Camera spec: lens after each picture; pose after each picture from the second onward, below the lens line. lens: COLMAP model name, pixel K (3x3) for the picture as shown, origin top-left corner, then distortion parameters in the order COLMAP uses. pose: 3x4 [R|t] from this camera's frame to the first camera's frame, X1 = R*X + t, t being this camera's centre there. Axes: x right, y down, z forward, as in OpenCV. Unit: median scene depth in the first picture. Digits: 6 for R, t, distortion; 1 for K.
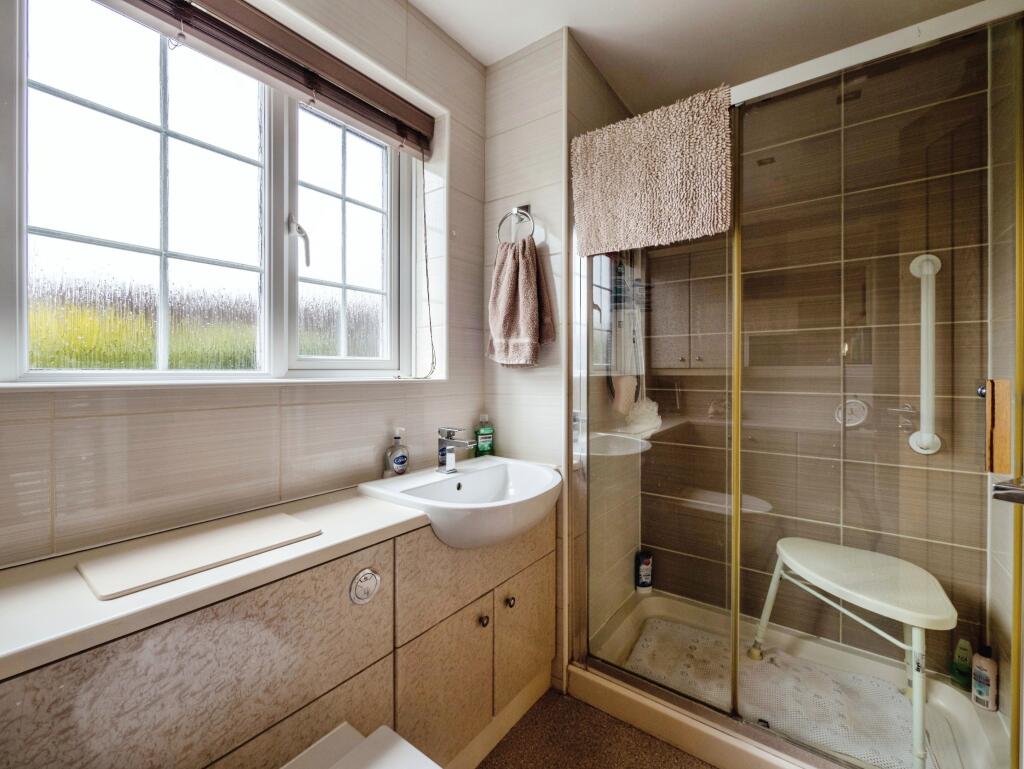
lens RADIAL K [[443.9, 0, 514.9], [0, 443.9, 367.0], [0, 0, 1]] dist [-0.002173, 0.000052]
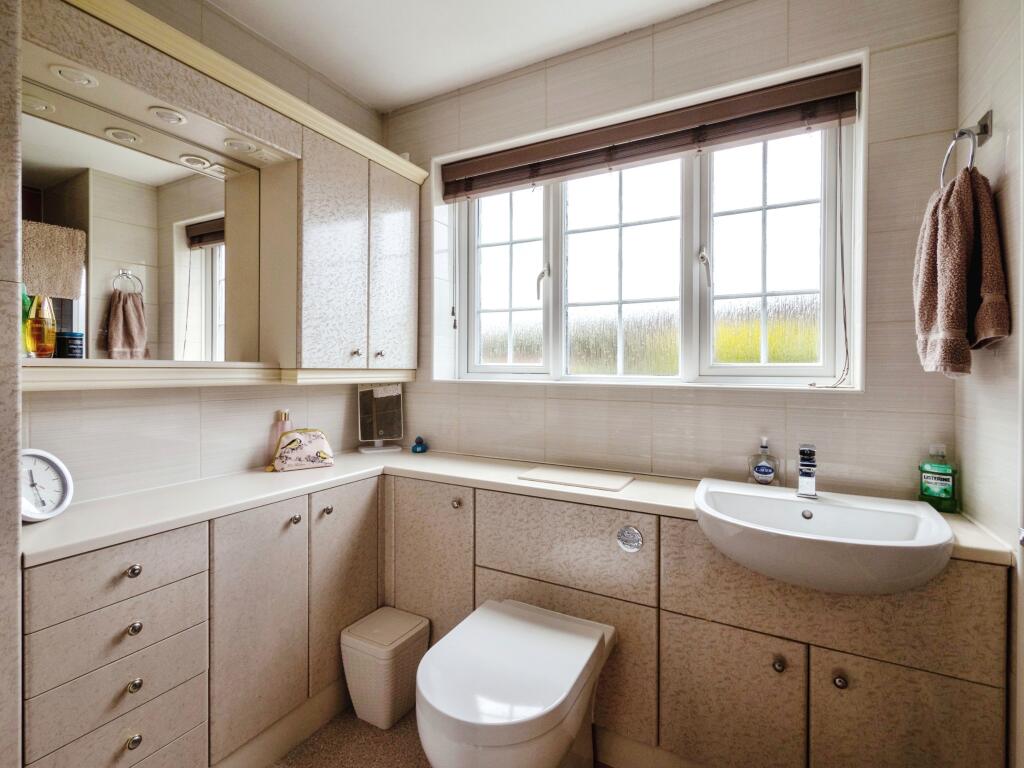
lens RADIAL K [[484.7, 0, 512.4], [0, 484.7, 369.9], [0, 0, 1]] dist [-0.001931, -0.000588]
pose [[0.140329, 0.002129, -0.990103, 0.710484], [-0.002574, 0.999995, 0.001785, -0.009858], [0.990102, 0.002298, 0.140334, 0.303583]]
